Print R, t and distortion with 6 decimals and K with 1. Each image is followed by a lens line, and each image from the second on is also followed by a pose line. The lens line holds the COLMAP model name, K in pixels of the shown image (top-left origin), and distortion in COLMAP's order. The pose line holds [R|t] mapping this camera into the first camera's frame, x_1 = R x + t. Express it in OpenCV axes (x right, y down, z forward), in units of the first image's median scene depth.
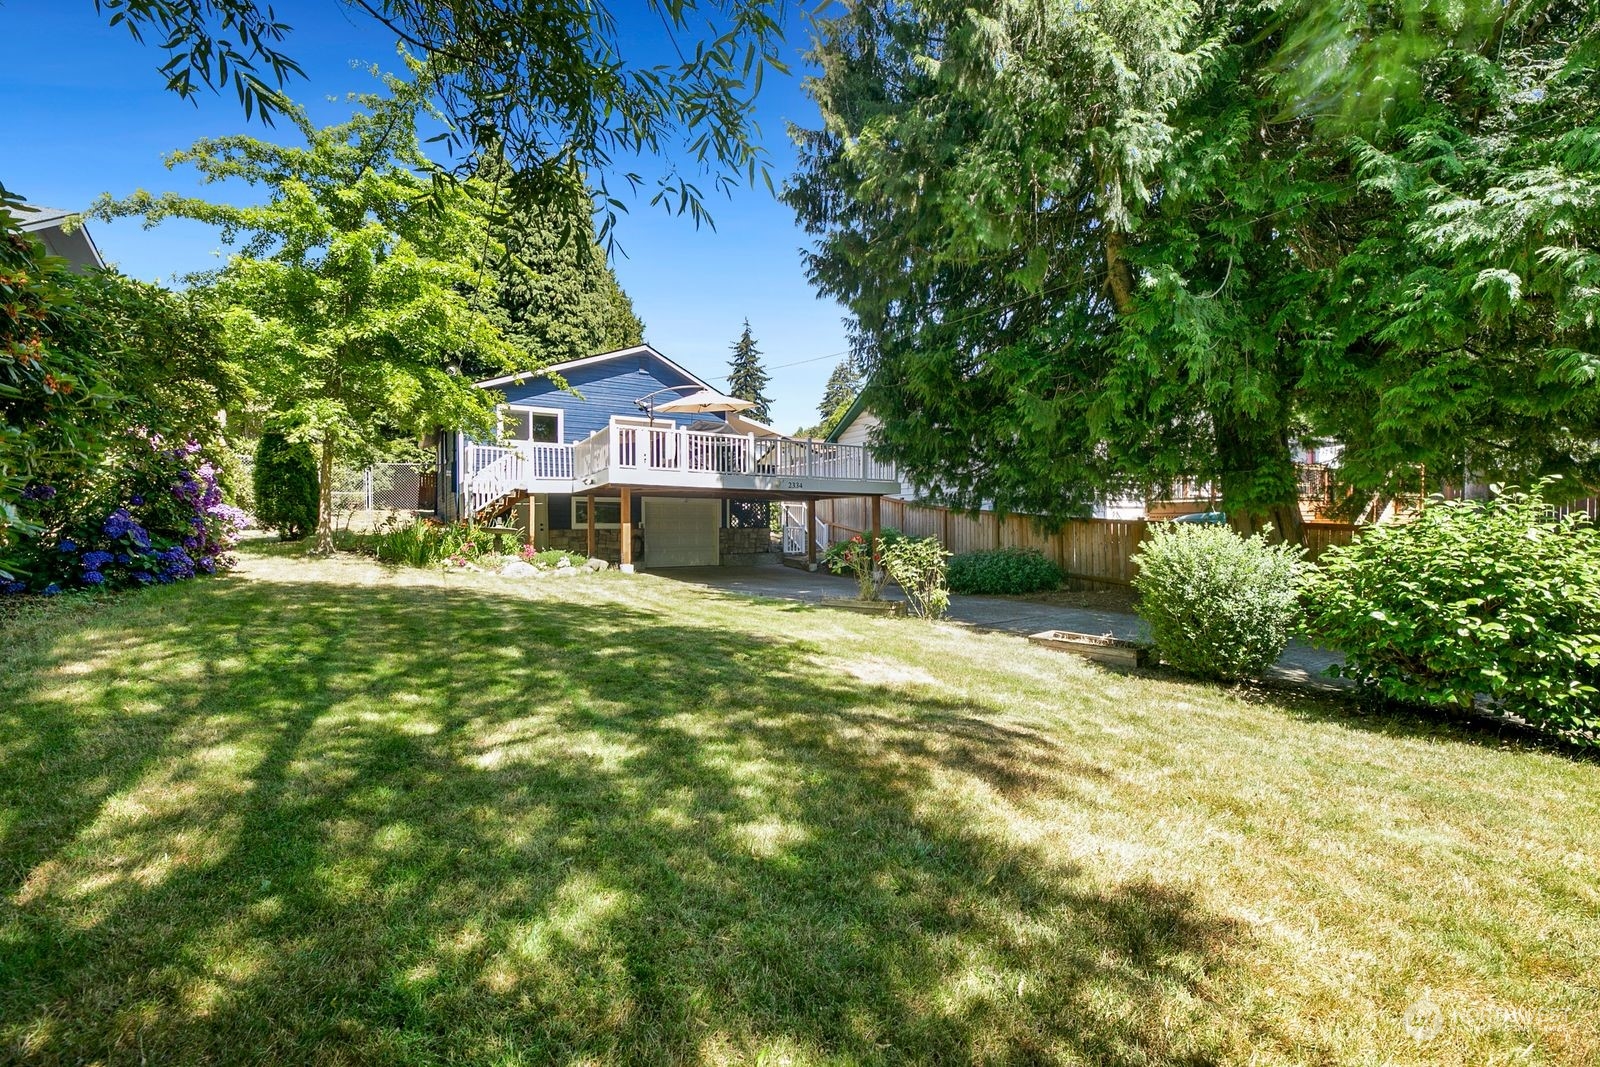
lens RADIAL K [[653.0, 0, 798.7], [0, 653.0, 524.3], [0, 0, 1]] dist [-0.001374, 0.000040]
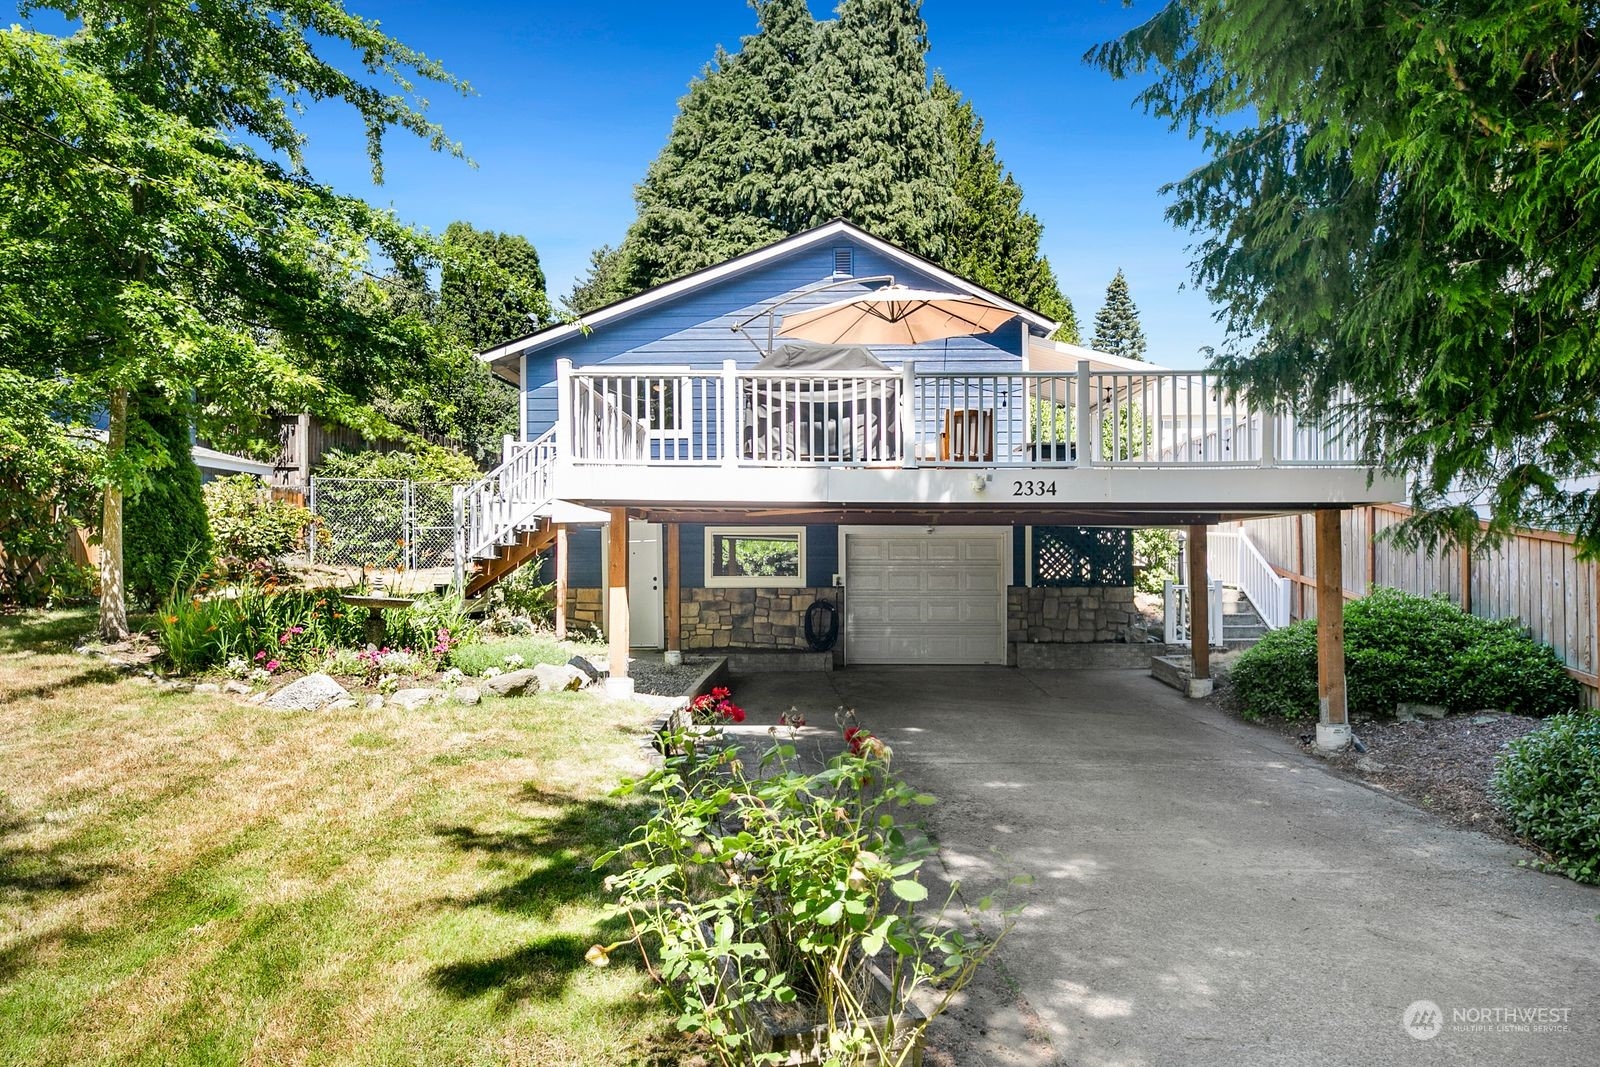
lens RADIAL K [[998.7, 0, 799.9], [0, 998.7, 544.2], [0, 0, 1]] dist [0.009201, 0.000758]
pose [[0.839642, -0.009122, -0.543063, 0.152149], [-0.000510, 0.999845, -0.017583, -0.012953], [0.543139, 0.015041, 0.839508, 0.337129]]
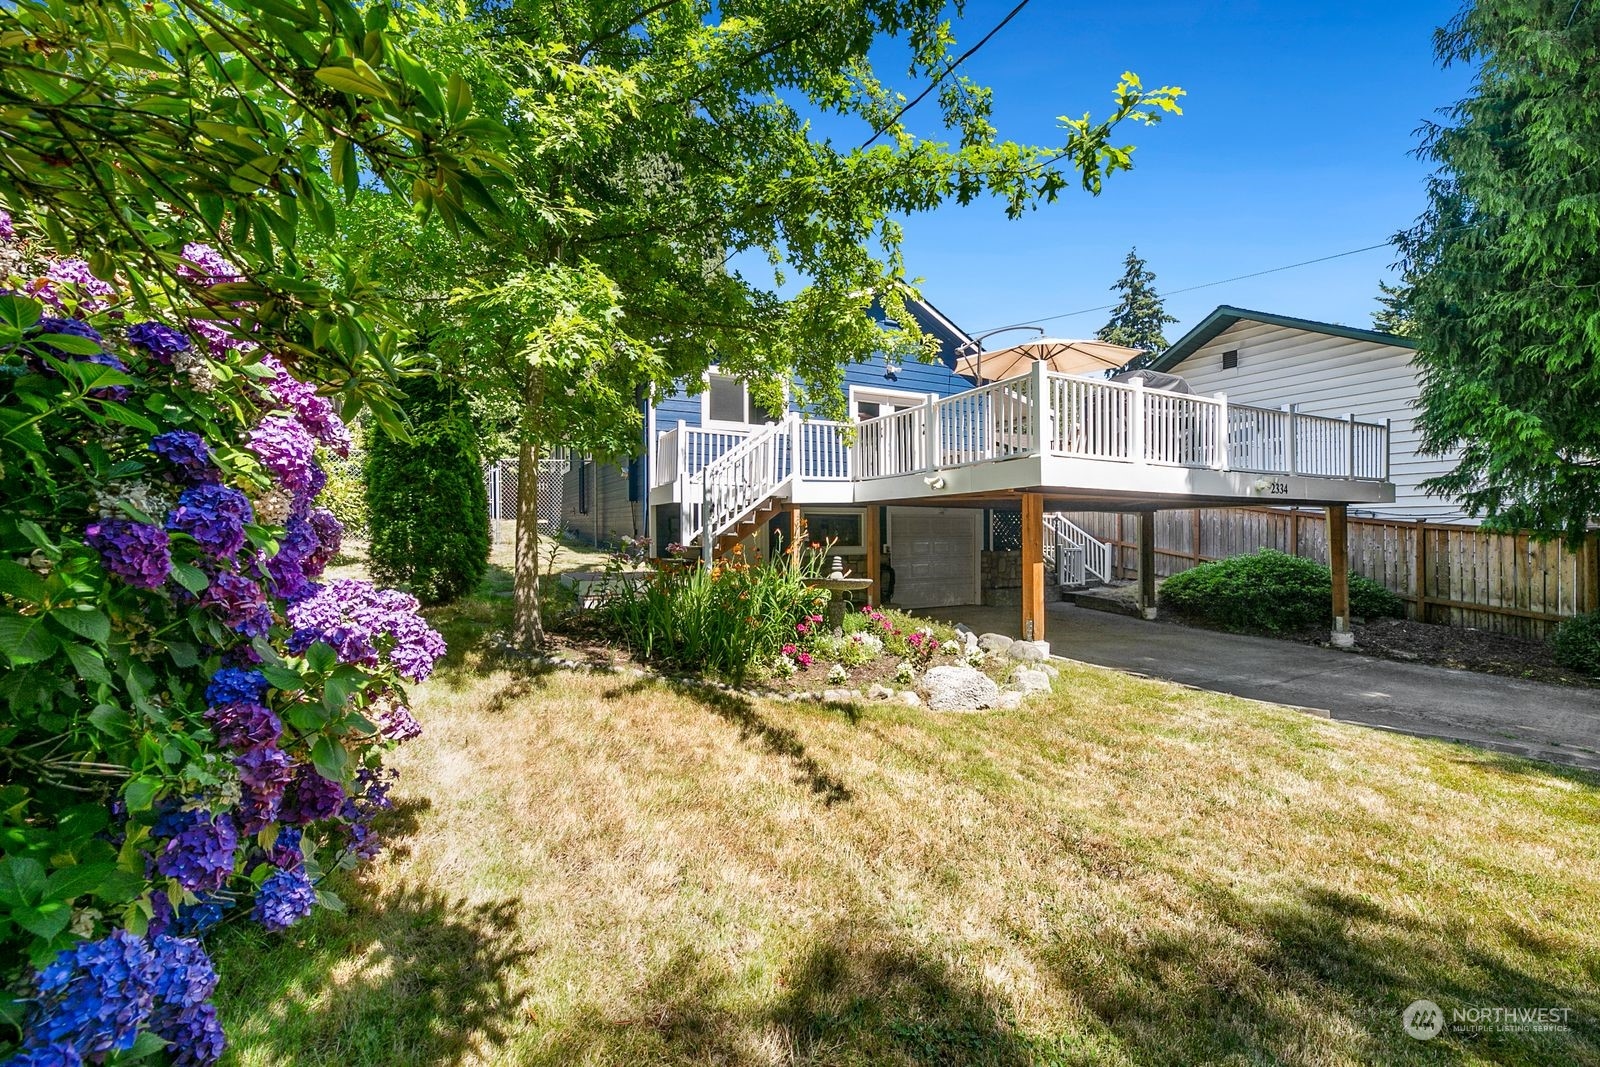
lens RADIAL K [[653.0, 0, 800.0], [0, 653.0, 528.9], [0, 0, 1]] dist [-0.001374, 0.000040]
pose [[0.998315, 0.000841, -0.058015, -0.292875], [-0.000648, 0.999994, 0.003348, -0.021104], [0.058018, -0.003305, 0.998310, 0.320713]]
